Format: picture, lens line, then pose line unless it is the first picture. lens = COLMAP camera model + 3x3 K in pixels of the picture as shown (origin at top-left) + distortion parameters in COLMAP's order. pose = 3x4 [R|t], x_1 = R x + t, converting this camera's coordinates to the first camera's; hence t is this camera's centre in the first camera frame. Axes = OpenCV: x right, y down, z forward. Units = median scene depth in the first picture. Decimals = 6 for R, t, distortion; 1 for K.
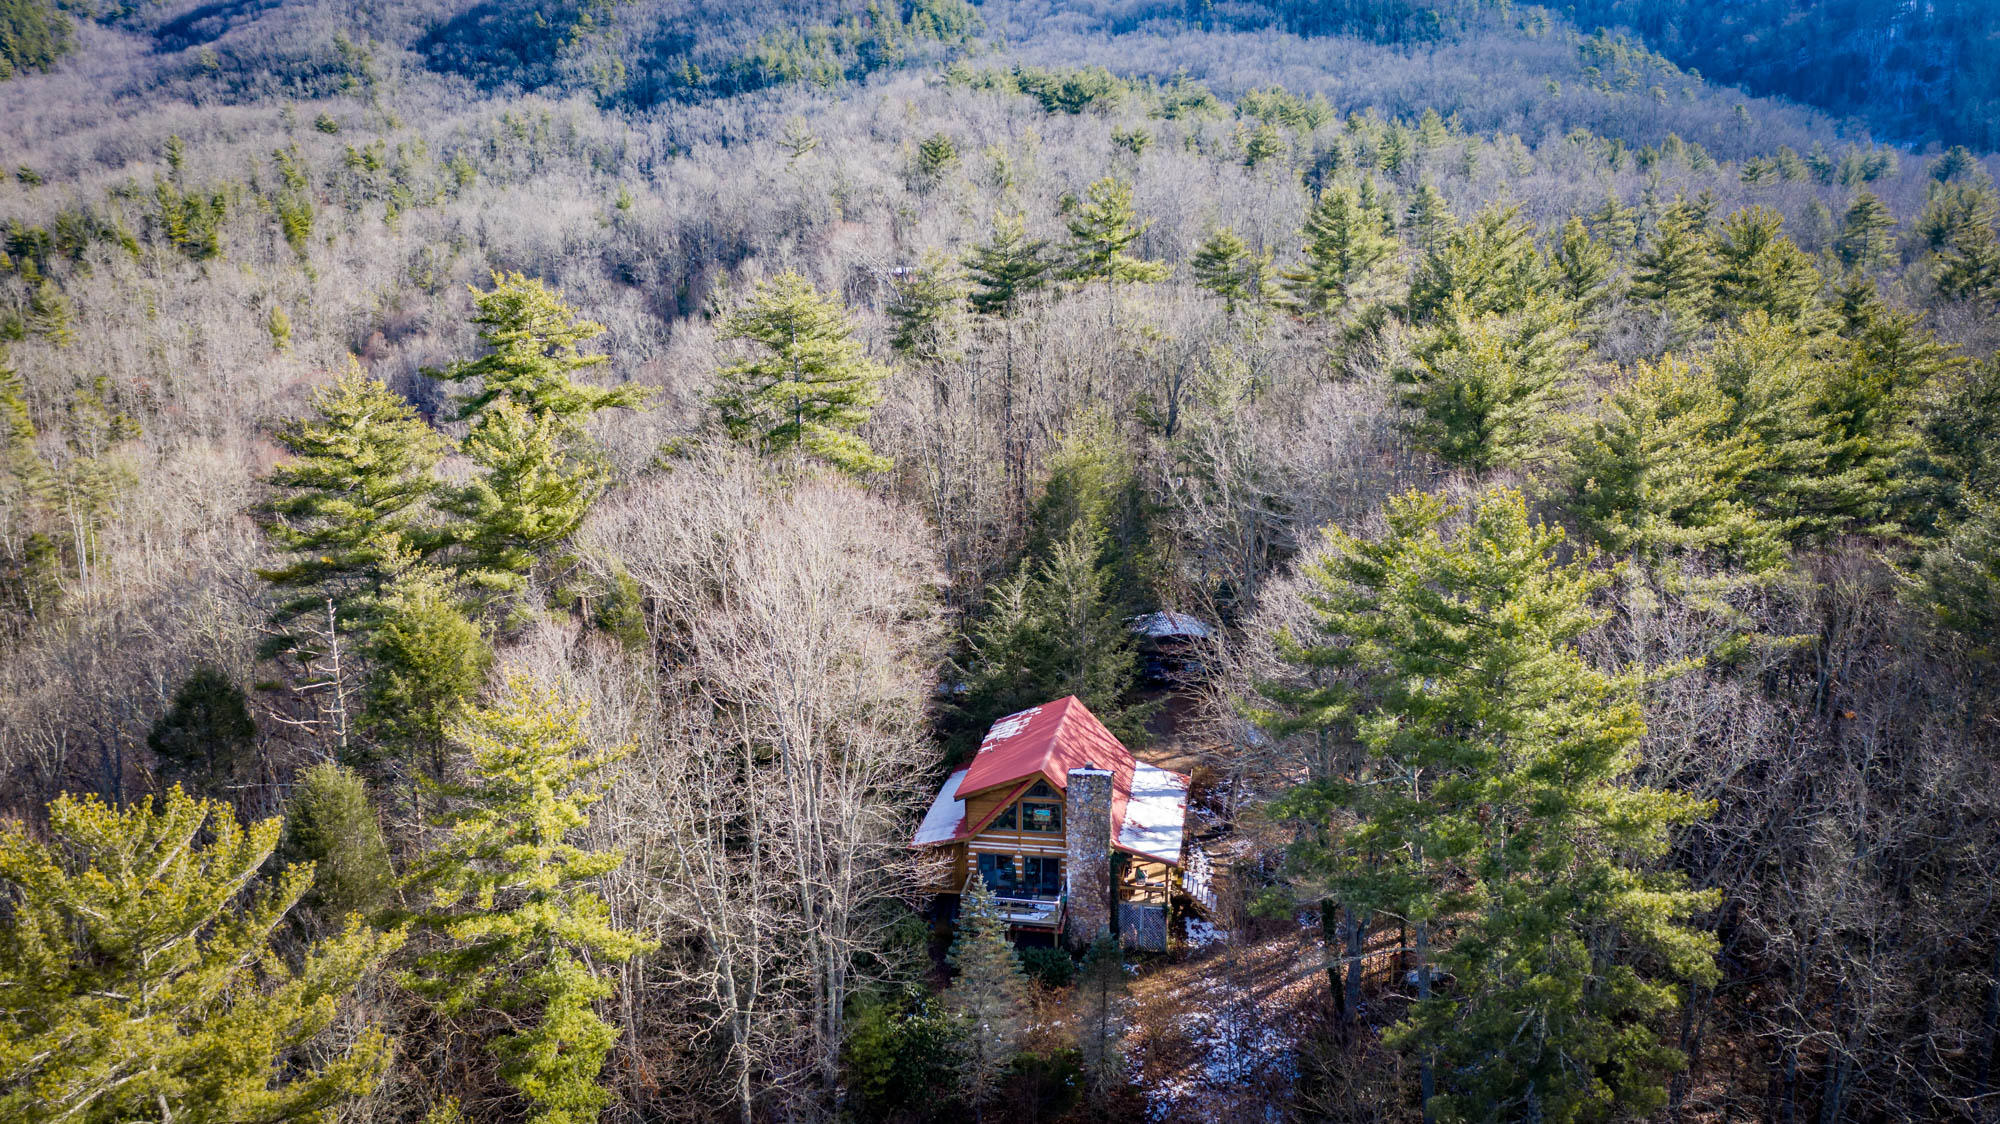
lens RADIAL K [[1580.2, 0, 1013.9], [0, 1580.2, 568.9], [0, 0, 1]] dist [-0.017360, 0.006111]
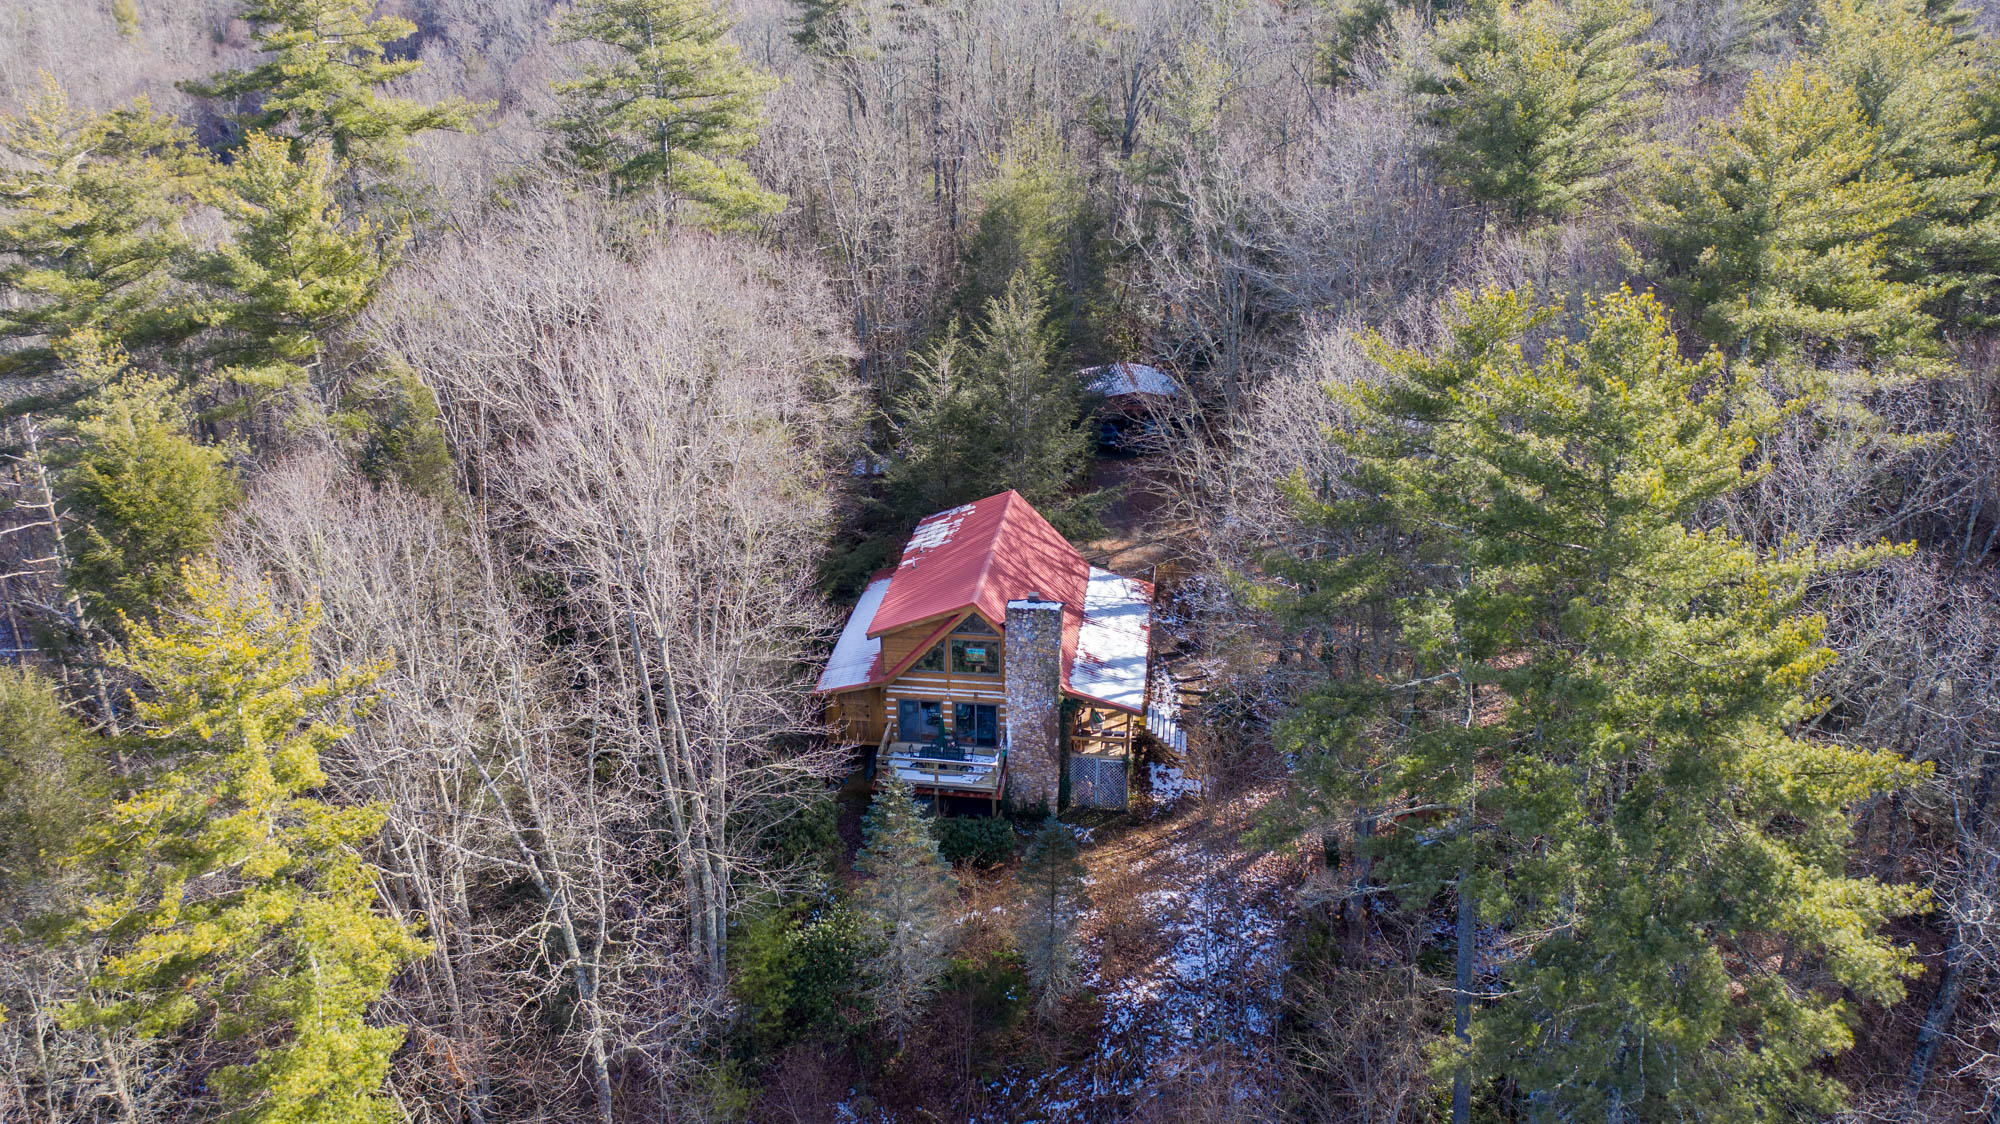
lens RADIAL K [[1580.2, 0, 1013.9], [0, 1580.2, 568.9], [0, 0, 1]] dist [-0.017360, 0.006111]
pose [[0.999406, -0.015799, 0.030628, 0.012988], [0.009588, 0.981108, 0.193221, -0.043254], [-0.033102, -0.192813, 0.980677, 0.204207]]
